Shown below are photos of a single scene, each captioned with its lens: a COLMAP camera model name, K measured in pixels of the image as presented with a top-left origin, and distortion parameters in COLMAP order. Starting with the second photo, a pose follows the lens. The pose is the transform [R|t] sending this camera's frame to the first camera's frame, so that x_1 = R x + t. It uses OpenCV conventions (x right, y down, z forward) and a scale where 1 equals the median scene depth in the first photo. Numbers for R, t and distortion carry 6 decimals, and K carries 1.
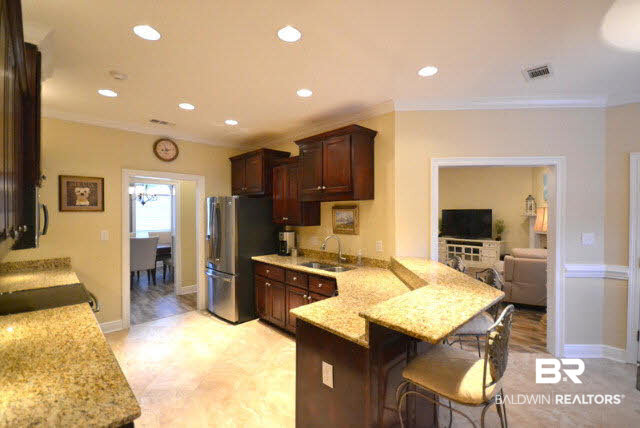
lens RADIAL K [[284.6, 0, 322.6], [0, 284.6, 214.6], [0, 0, 1]] dist [0.003290, -0.003827]
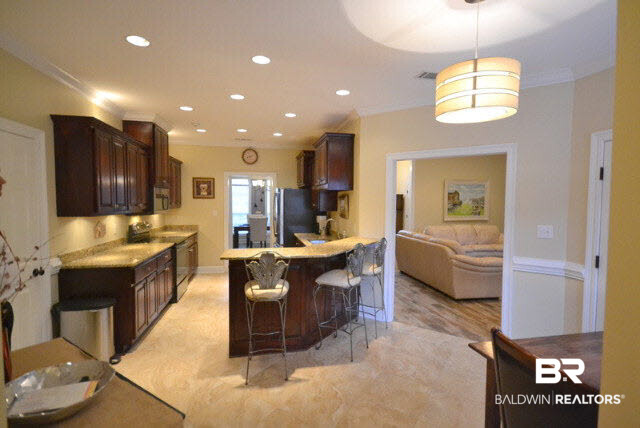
lens RADIAL K [[315.8, 0, 320.0], [0, 315.8, 214.0], [0, 0, 1]] dist [0.001811, 0.000048]
pose [[0.841749, 0.032515, -0.538889, 0.627908], [-0.014414, 0.999182, 0.037774, 0.000345], [0.539676, -0.024029, 0.841530, -0.169006]]
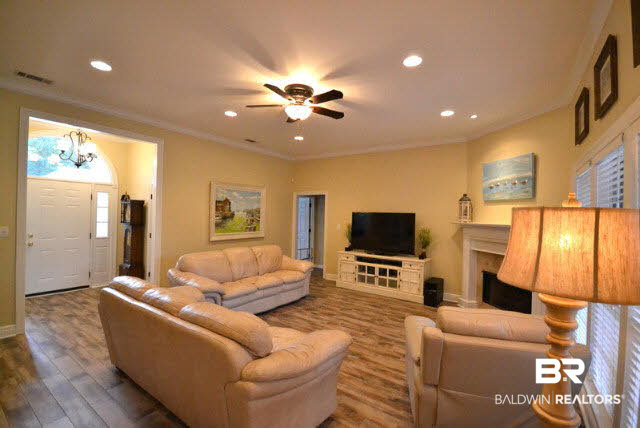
lens RADIAL K [[284.6, 0, 322.6], [0, 284.6, 214.6], [0, 0, 1]] dist [0.003290, -0.003827]
pose [[0.980959, 0.025976, 0.192472, 0.442633], [-0.024069, 0.999635, -0.012241, -0.003844], [-0.192719, 0.007375, 0.981226, 0.668191]]
